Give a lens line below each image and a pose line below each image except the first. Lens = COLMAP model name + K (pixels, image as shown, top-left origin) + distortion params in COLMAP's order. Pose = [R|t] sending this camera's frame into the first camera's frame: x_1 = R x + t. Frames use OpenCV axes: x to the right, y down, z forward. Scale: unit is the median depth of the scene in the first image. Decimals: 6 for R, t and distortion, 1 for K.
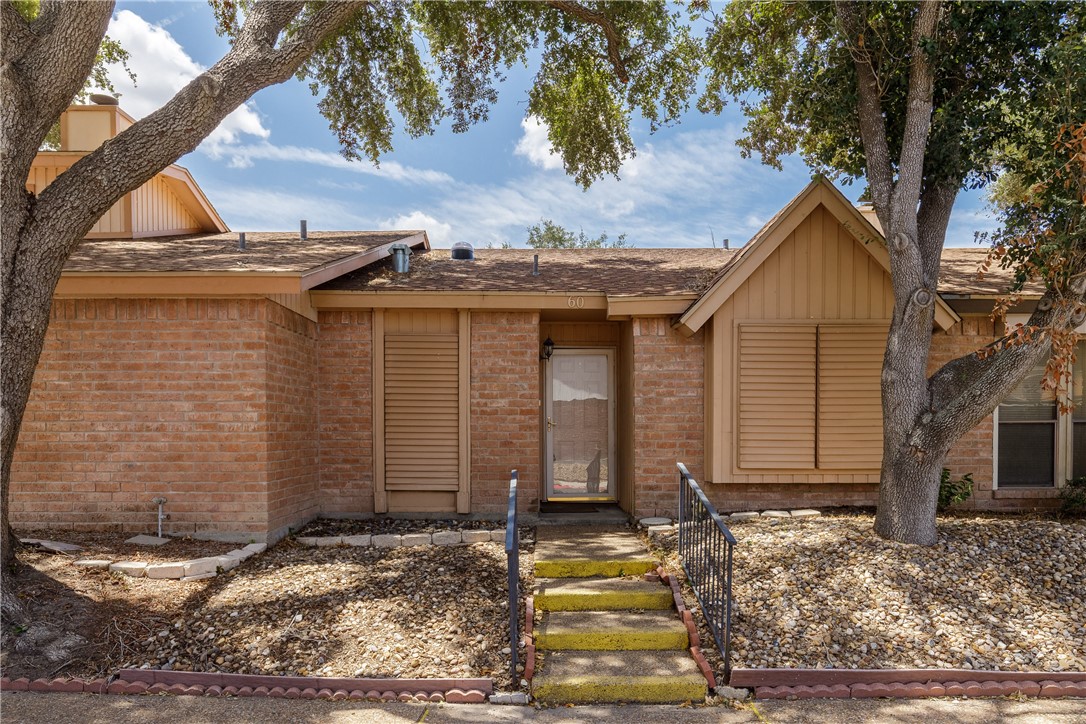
lens RADIAL K [[762.2, 0, 546.1], [0, 762.2, 423.3], [0, 0, 1]] dist [-0.001561, 0.000765]
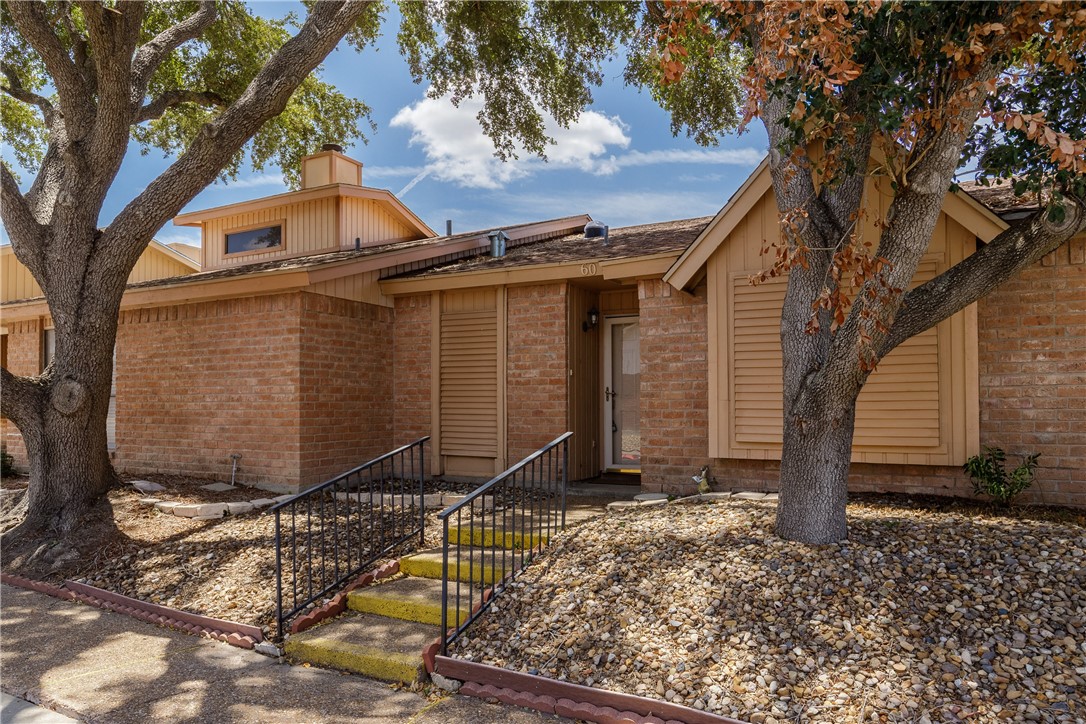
lens RADIAL K [[717.1, 0, 543.0], [0, 717.1, 365.6], [0, 0, 1]] dist [-0.001314, 0.003193]
pose [[0.875969, -0.028815, -0.481505, 0.455406], [0.007247, 0.998888, -0.046594, 0.008767], [0.482312, 0.037326, 0.875204, 0.171784]]
